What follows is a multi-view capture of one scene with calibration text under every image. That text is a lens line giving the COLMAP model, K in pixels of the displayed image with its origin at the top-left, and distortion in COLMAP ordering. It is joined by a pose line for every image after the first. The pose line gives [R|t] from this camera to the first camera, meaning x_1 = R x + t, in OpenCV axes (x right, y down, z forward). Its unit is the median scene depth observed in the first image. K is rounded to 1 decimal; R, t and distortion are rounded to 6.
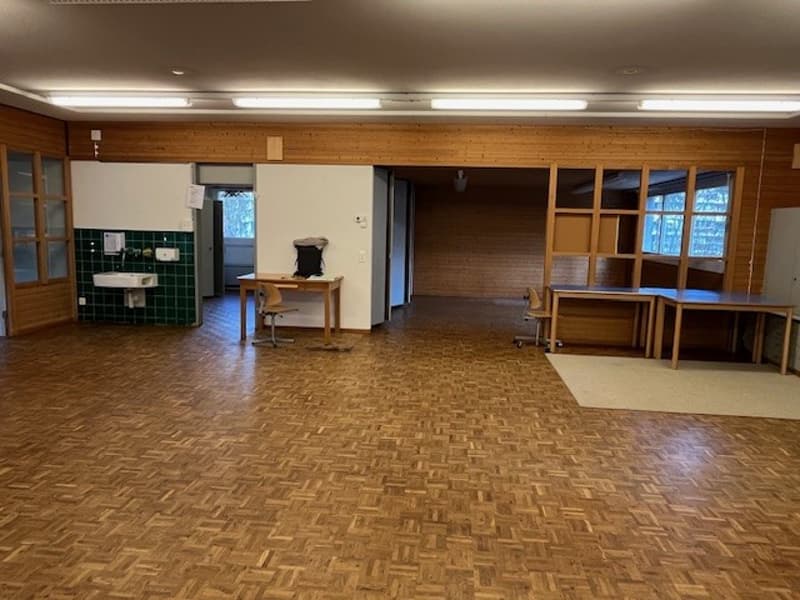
lens RADIAL K [[556.5, 0, 400.1], [0, 556.5, 301.6], [0, 0, 1]] dist [-0.011257, 0.002497]
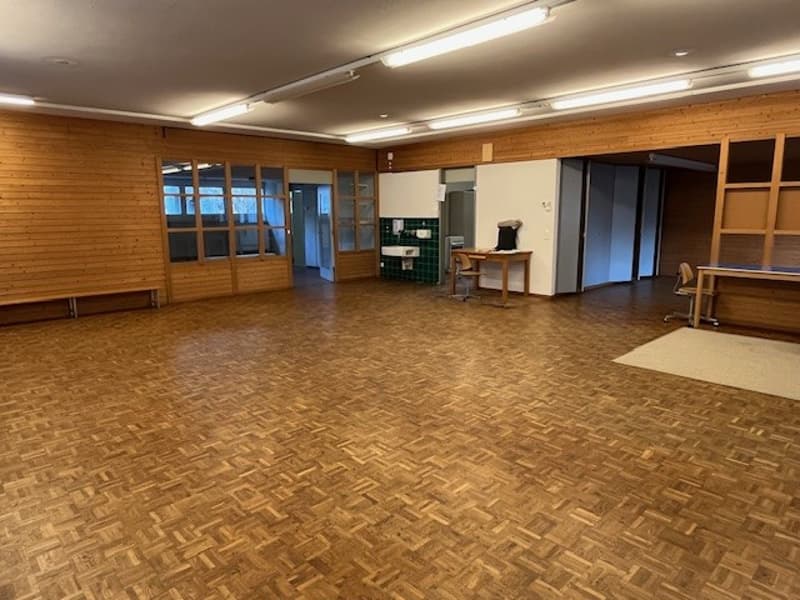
lens RADIAL K [[508.3, 0, 397.9], [0, 508.3, 299.1], [0, 0, 1]] dist [-0.001530, -0.006347]
pose [[0.756408, 0.077978, -0.649436, 0.429763], [-0.058409, 0.996954, 0.051675, 0.021150], [0.651487, -0.001155, 0.758659, -0.054257]]
